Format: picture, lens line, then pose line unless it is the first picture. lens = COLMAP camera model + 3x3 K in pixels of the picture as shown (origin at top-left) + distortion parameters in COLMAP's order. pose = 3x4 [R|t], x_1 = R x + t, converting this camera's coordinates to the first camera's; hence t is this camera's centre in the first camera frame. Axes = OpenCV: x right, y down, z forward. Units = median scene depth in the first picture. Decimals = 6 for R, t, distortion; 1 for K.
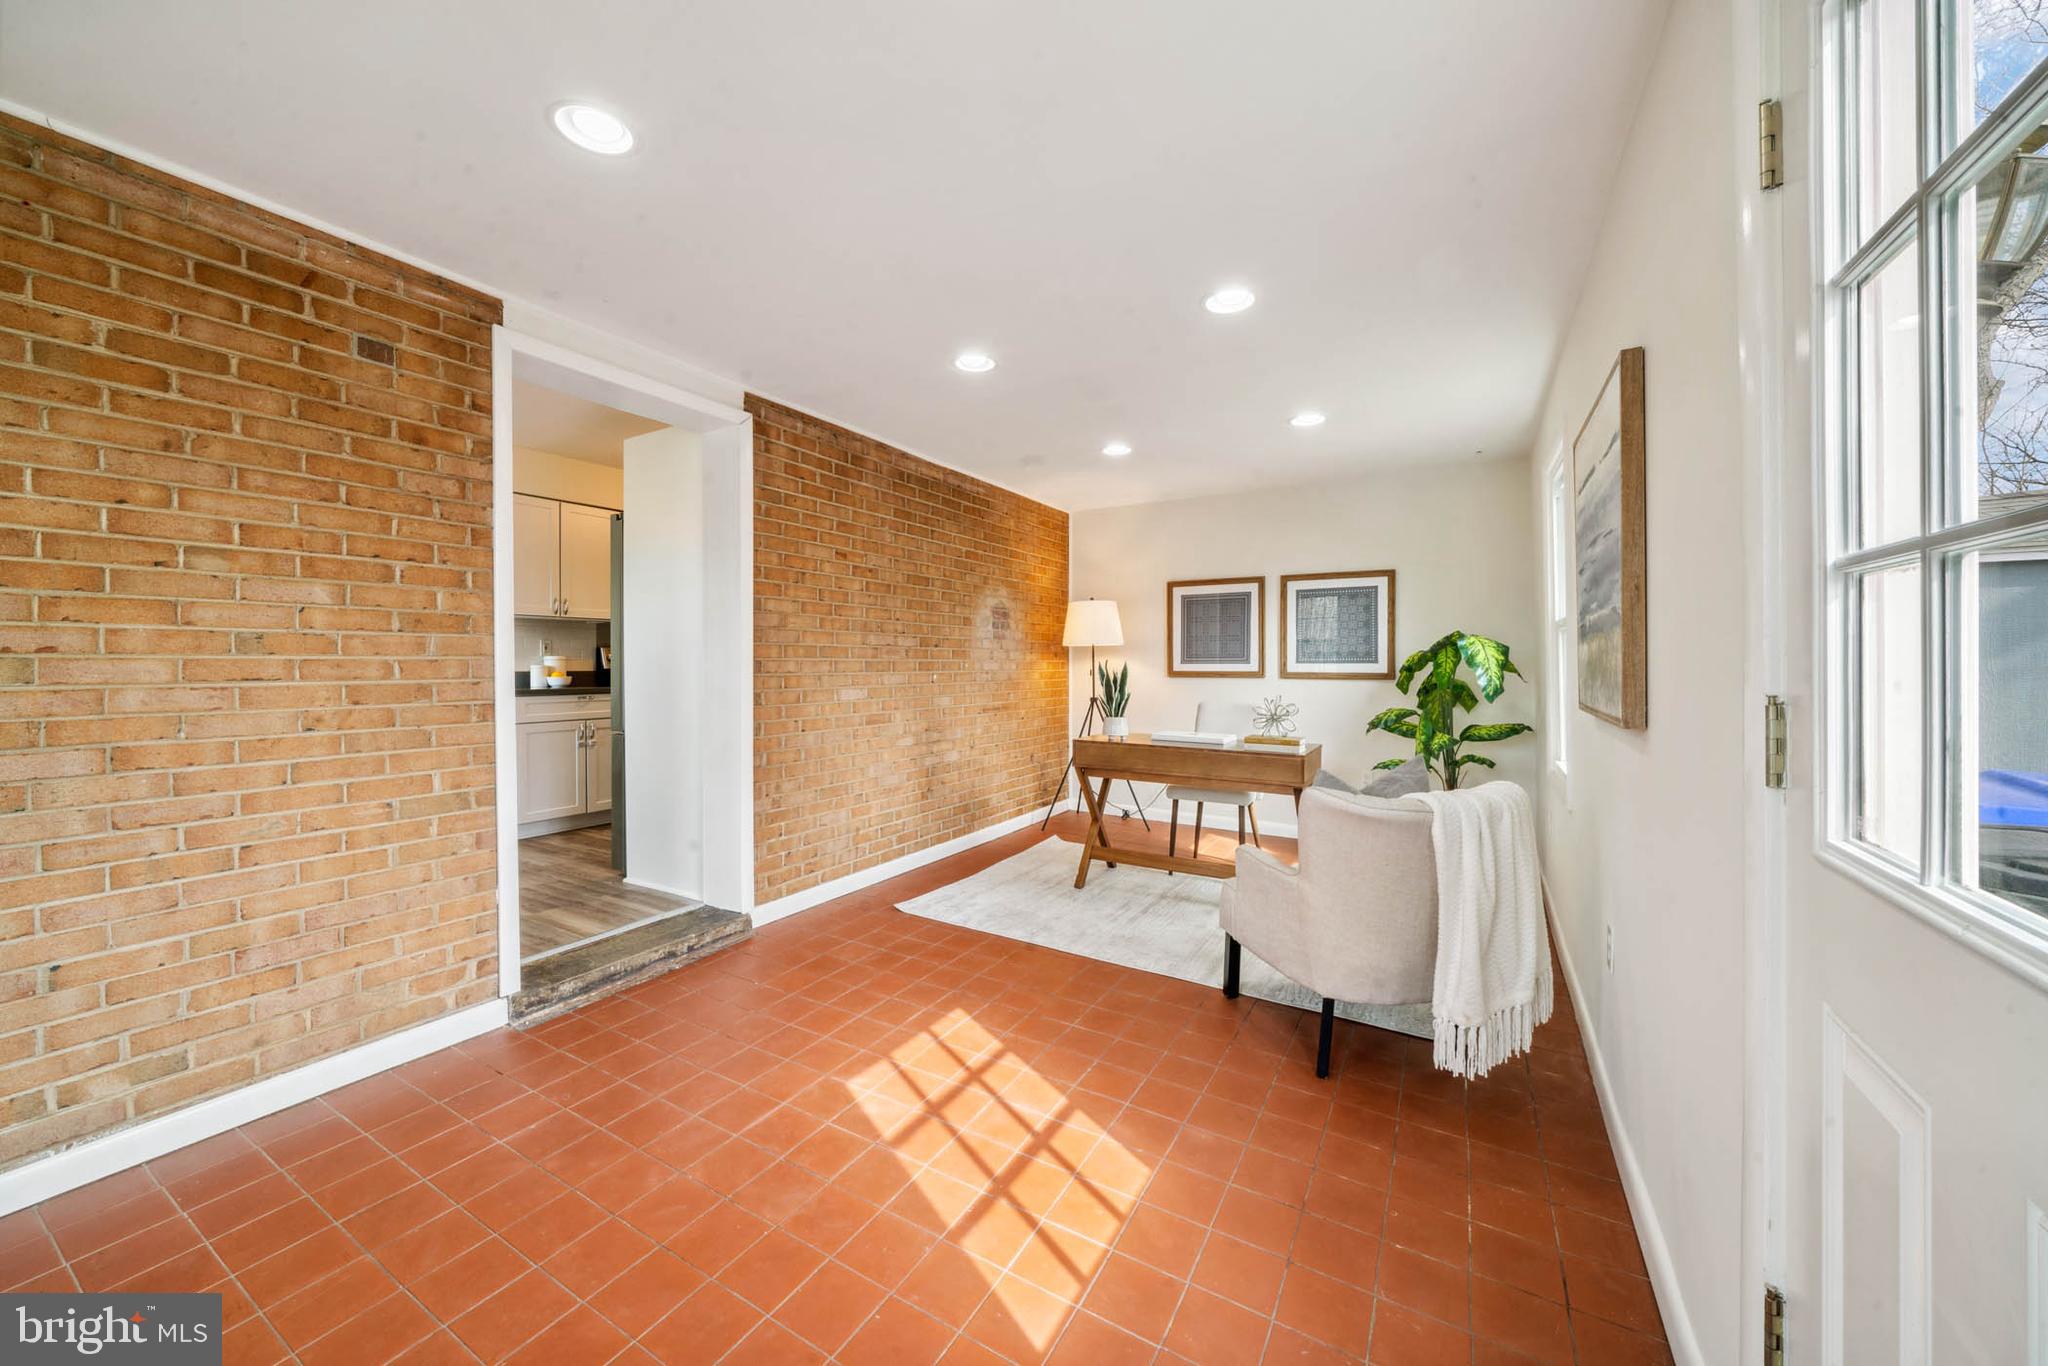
lens RADIAL K [[764.4, 0, 1018.1], [0, 764.4, 672.7], [0, 0, 1]] dist [-0.005773, -0.000162]
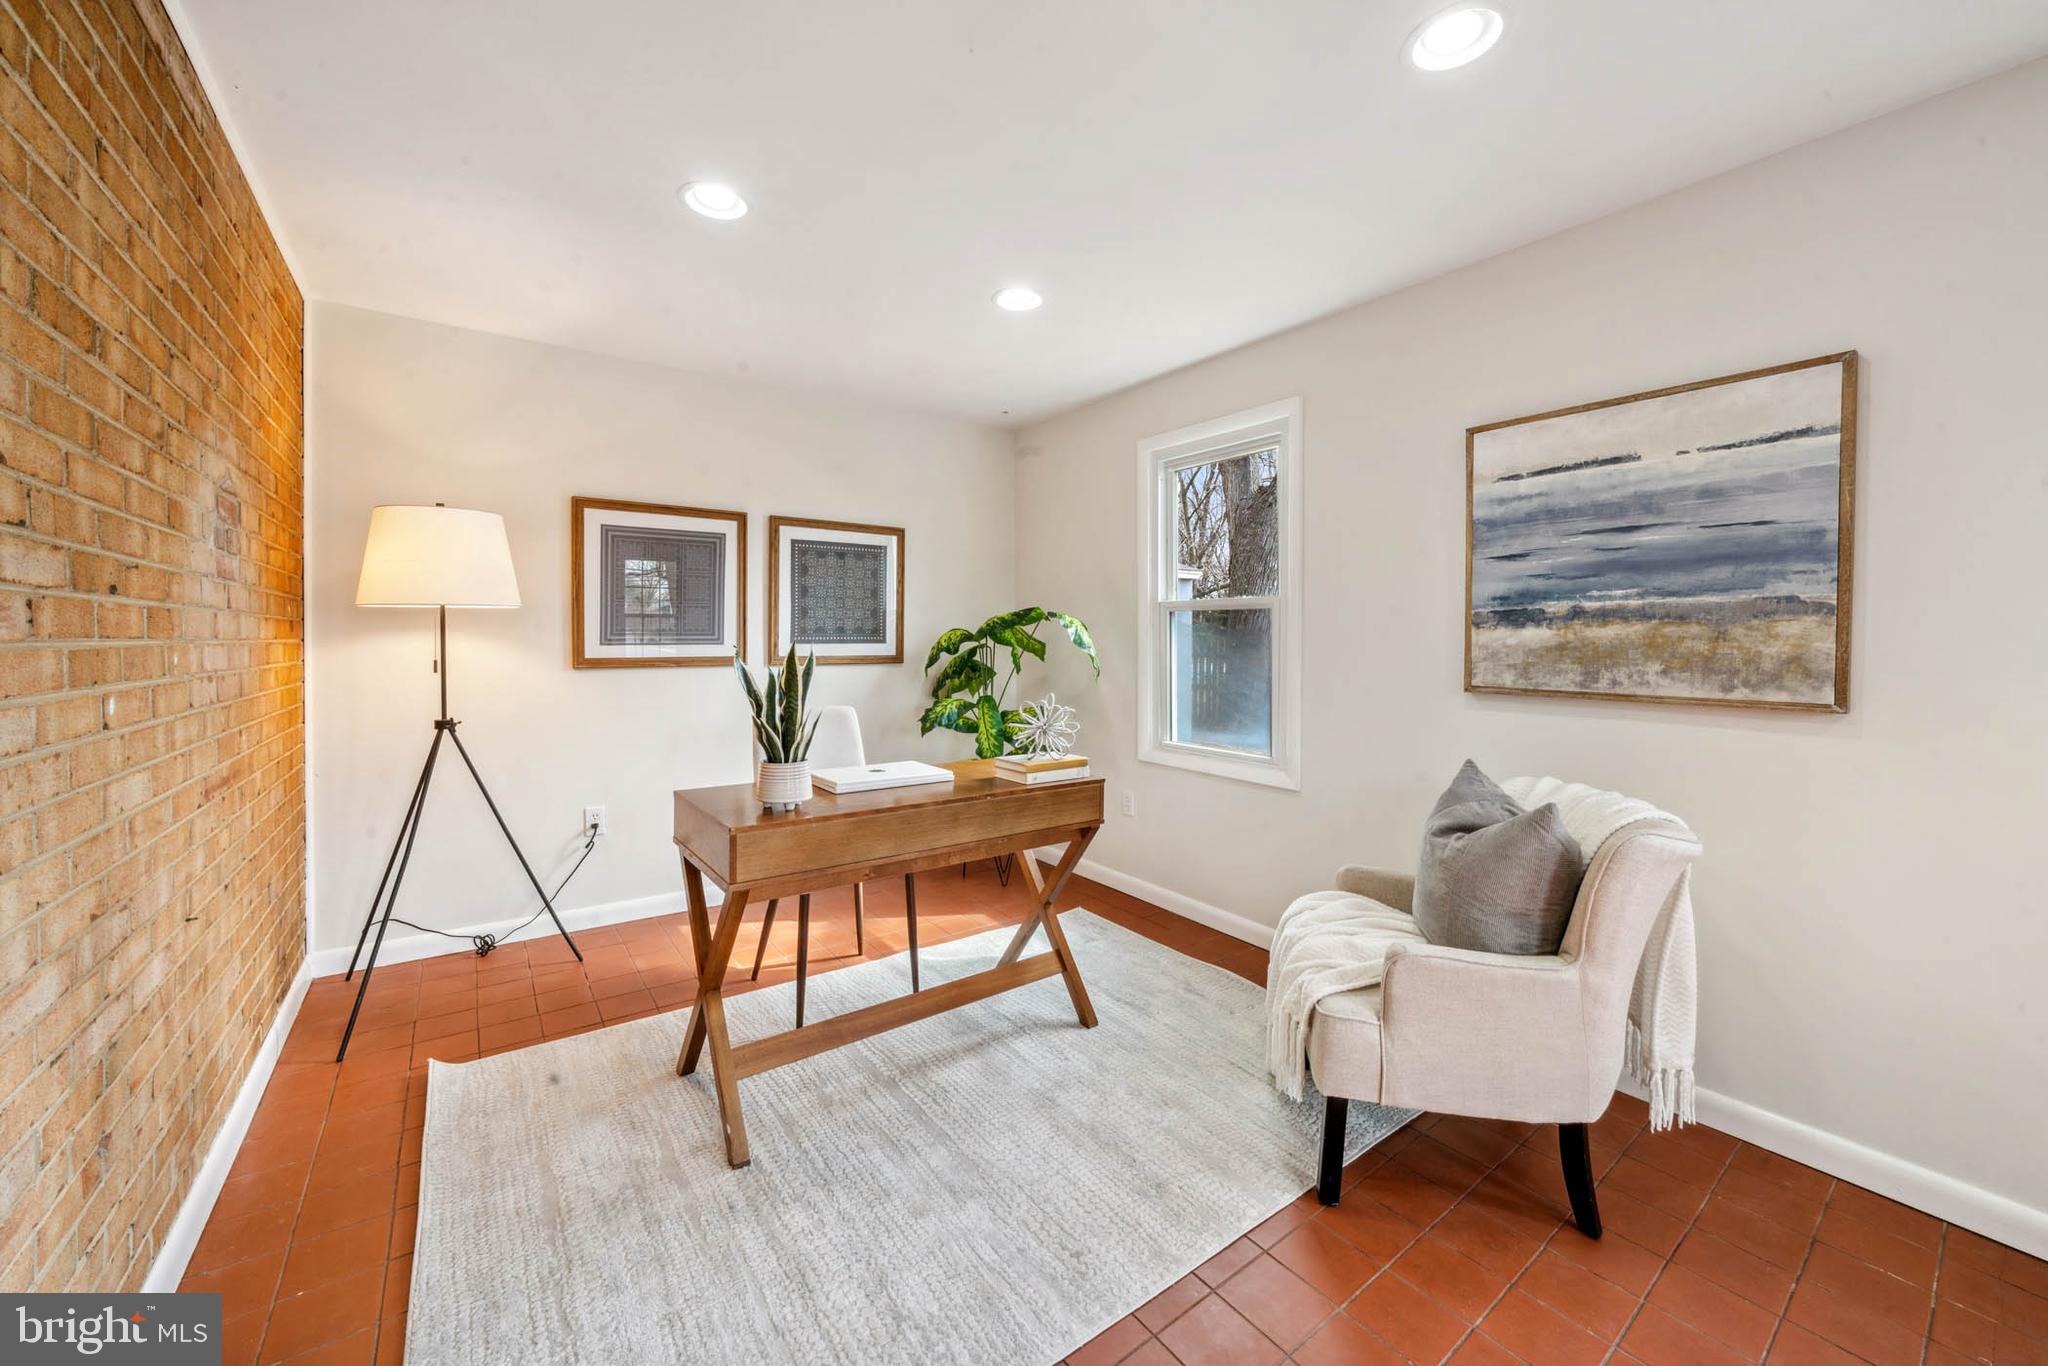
lens RADIAL K [[764.4, 0, 1000.5], [0, 764.4, 649.9], [0, 0, 1]] dist [-0.005773, -0.000162]
pose [[0.398495, -0.014201, 0.917060, -0.207150], [0.011290, 0.999880, 0.010578, -0.012032], [-0.917101, 0.006138, 0.398608, 0.554973]]
